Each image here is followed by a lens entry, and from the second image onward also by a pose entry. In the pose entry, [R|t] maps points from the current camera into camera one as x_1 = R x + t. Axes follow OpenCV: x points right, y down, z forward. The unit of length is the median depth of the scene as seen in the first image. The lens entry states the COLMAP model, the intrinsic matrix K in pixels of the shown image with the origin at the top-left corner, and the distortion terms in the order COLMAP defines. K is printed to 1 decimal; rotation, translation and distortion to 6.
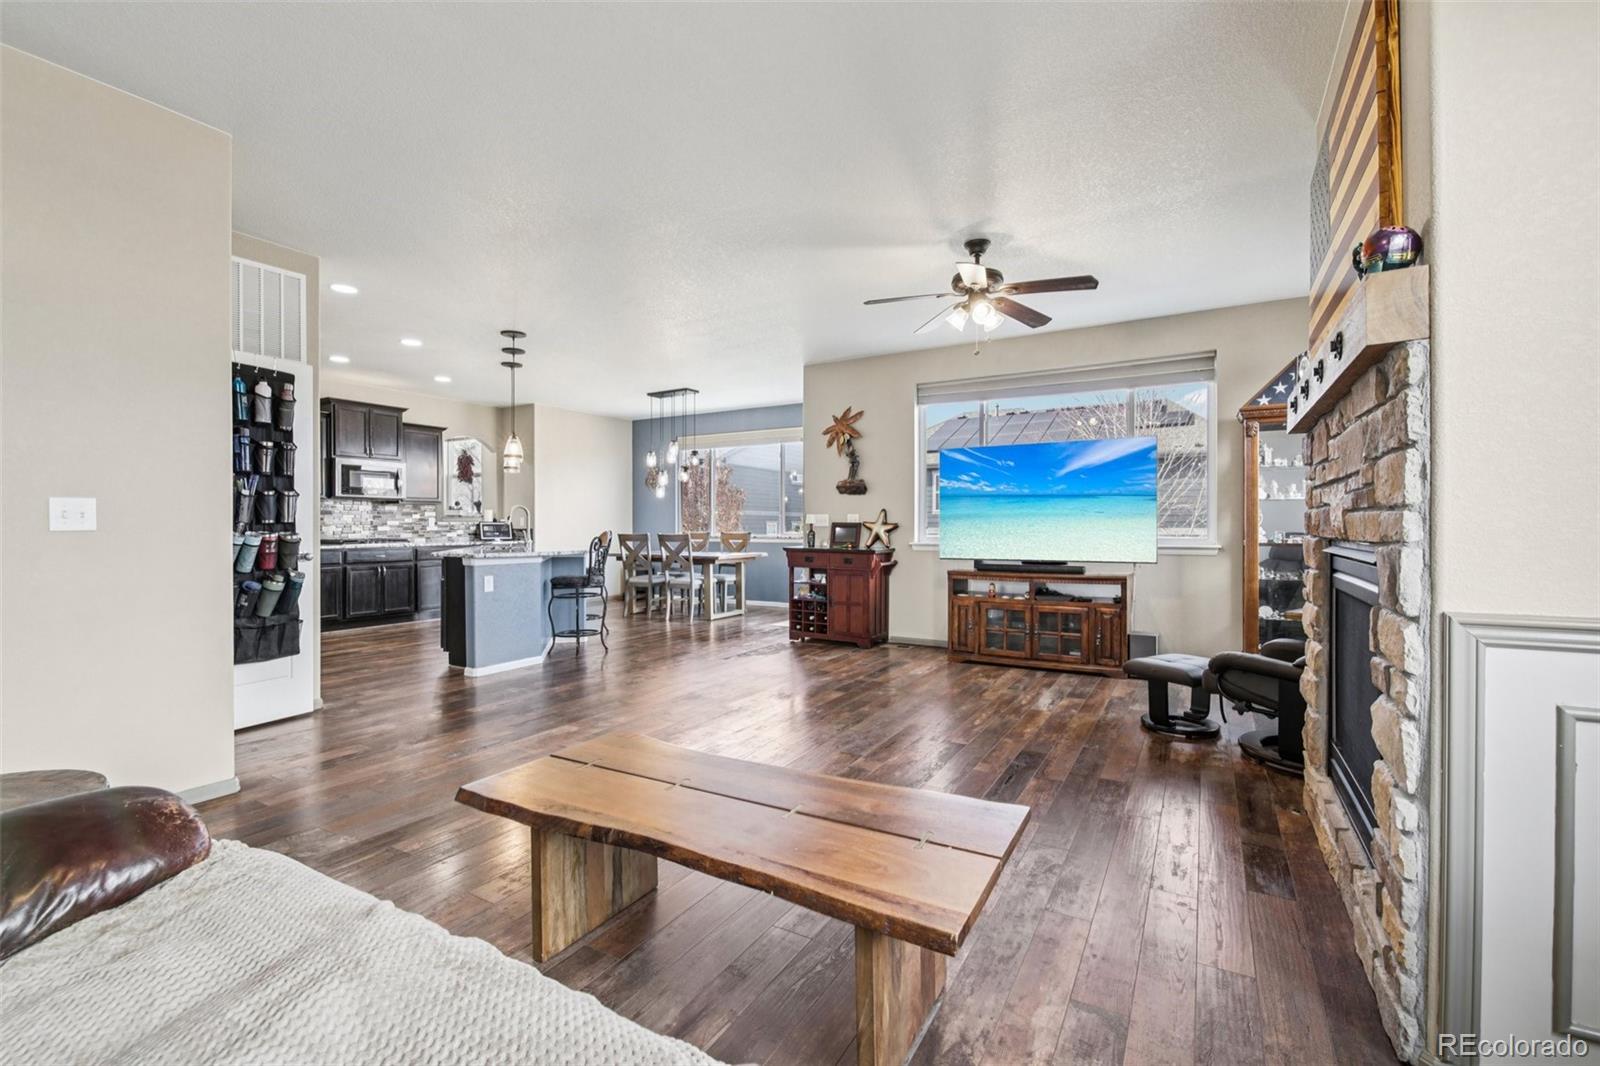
lens RADIAL K [[695.2, 0, 788.8], [0, 695.2, 530.0], [0, 0, 1]] dist [-0.002521, -0.000399]
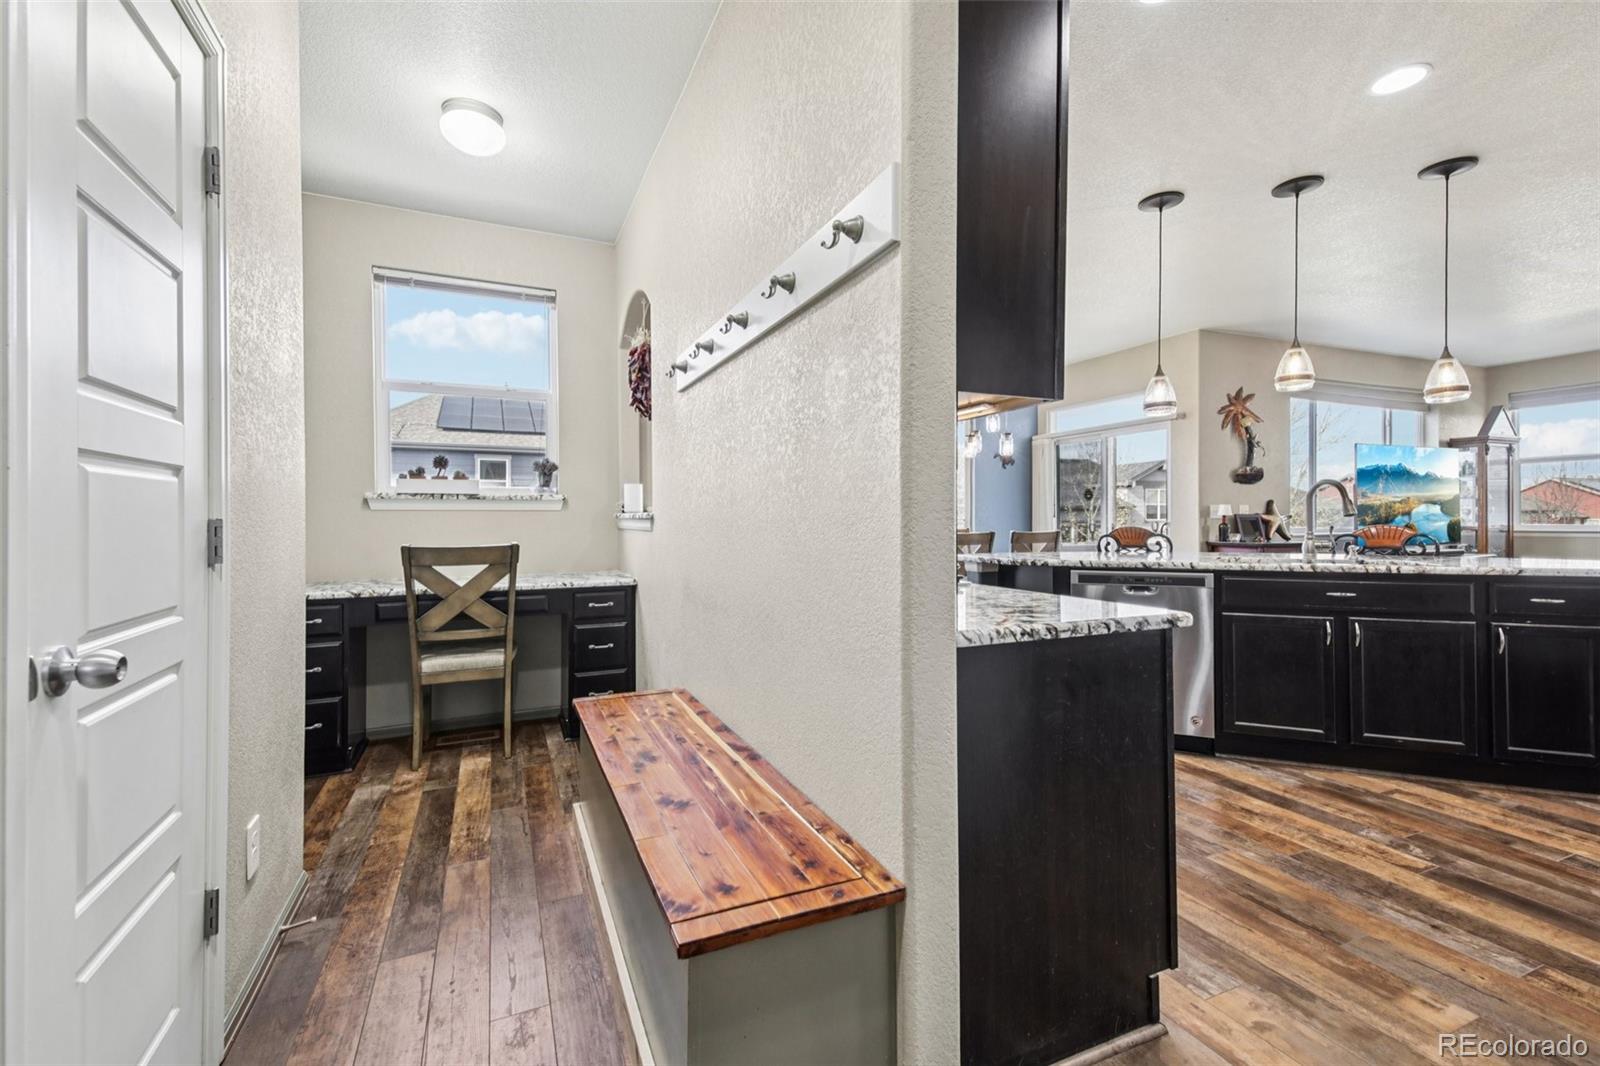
lens RADIAL K [[683.4, 0, 795.8], [0, 683.4, 522.1], [0, 0, 1]] dist [0.062685, -0.021526]
pose [[0.575956, -0.006573, 0.817454, -0.832028], [0.011281, 0.999936, 0.000092, -0.005464], [-0.817403, 0.009169, 0.575994, 0.793320]]
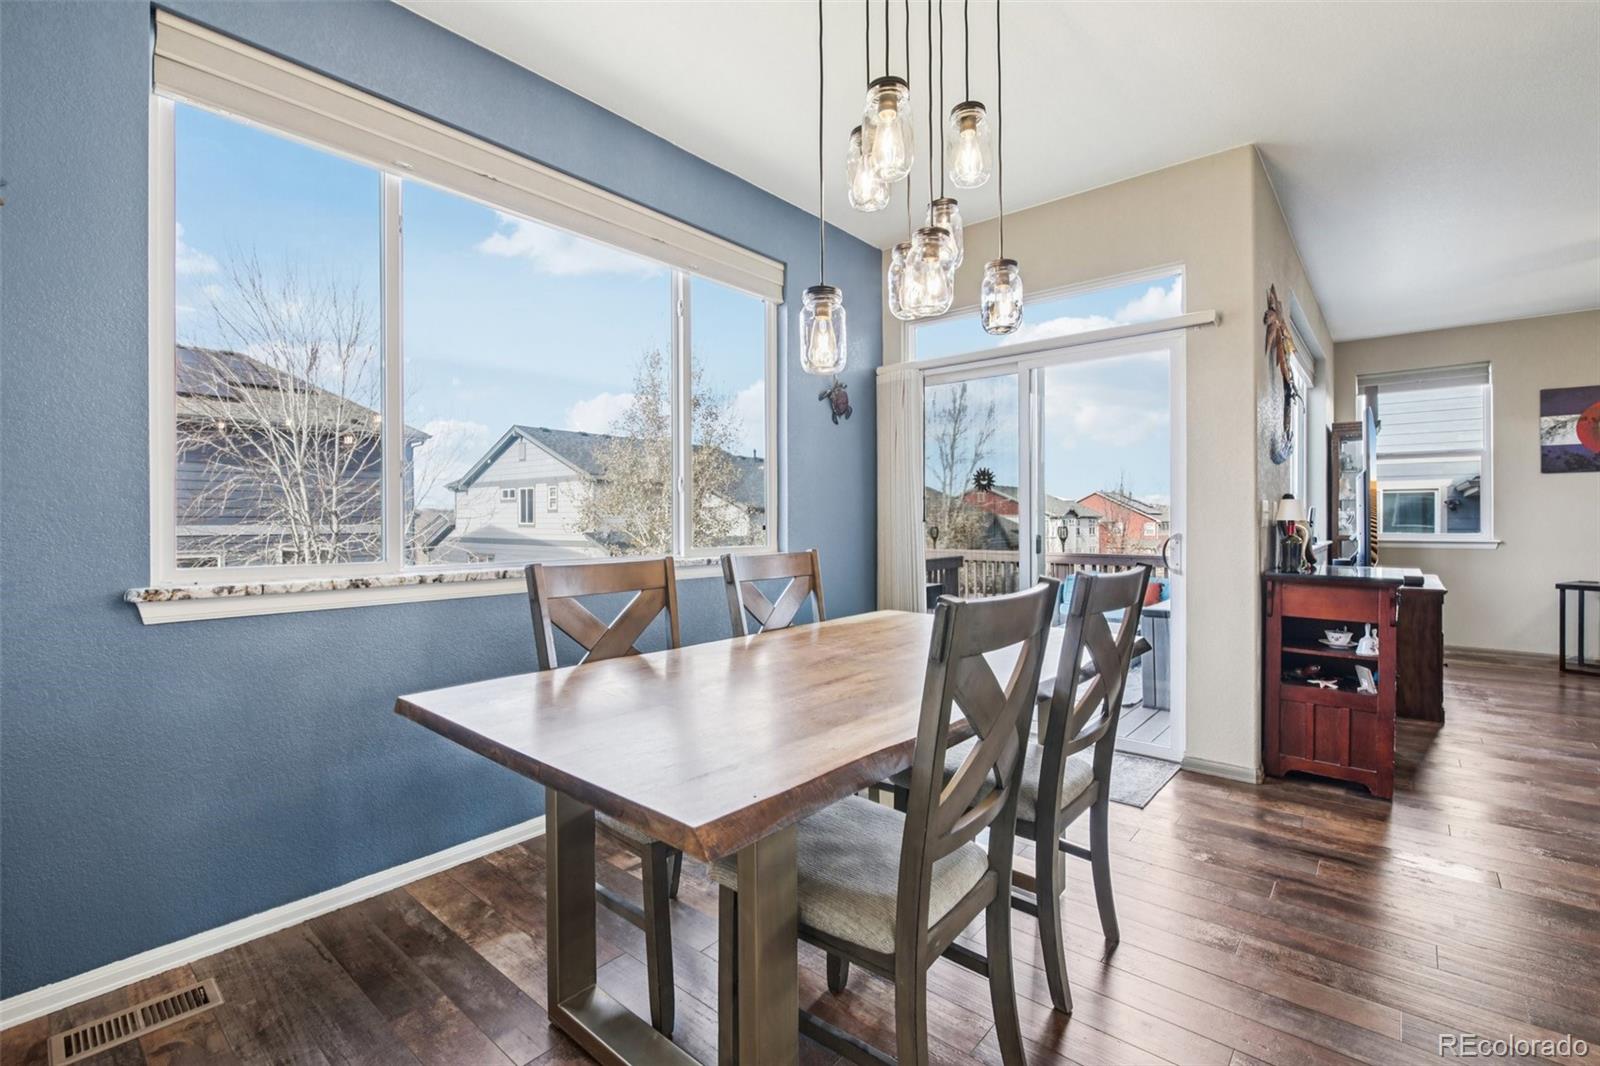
lens RADIAL K [[704.8, 0, 795.1], [0, 704.8, 526.7], [0, 0, 1]] dist [-0.001051, -0.000327]
pose [[0.164038, -0.008189, 0.986420, -0.384719], [0.008105, 0.999943, 0.006953, -0.009303], [-0.986421, 0.006854, 0.164095, 1.045400]]
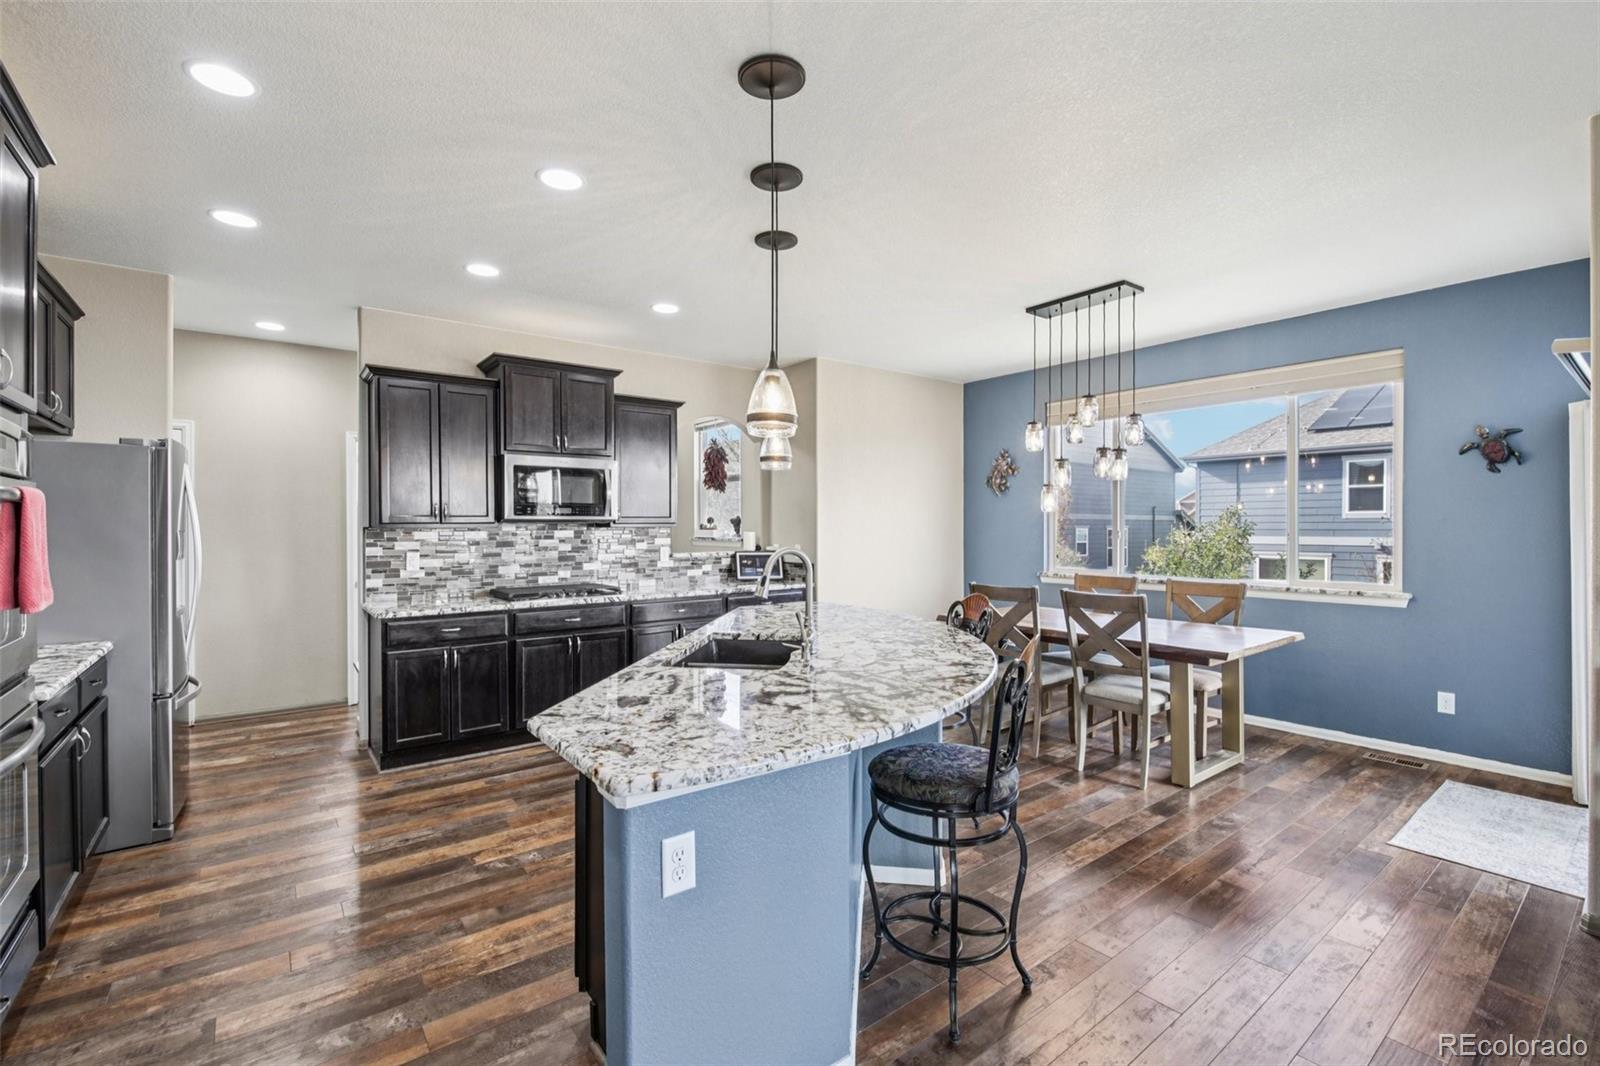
lens RADIAL K [[695.2, 0, 788.8], [0, 695.2, 530.0], [0, 0, 1]] dist [-0.002521, -0.000399]
pose [[0.927523, -0.000185, -0.373766, -0.184208], [0.000040, 1.000000, -0.000394, -0.035265], [0.373766, 0.000350, 0.927523, 0.486298]]
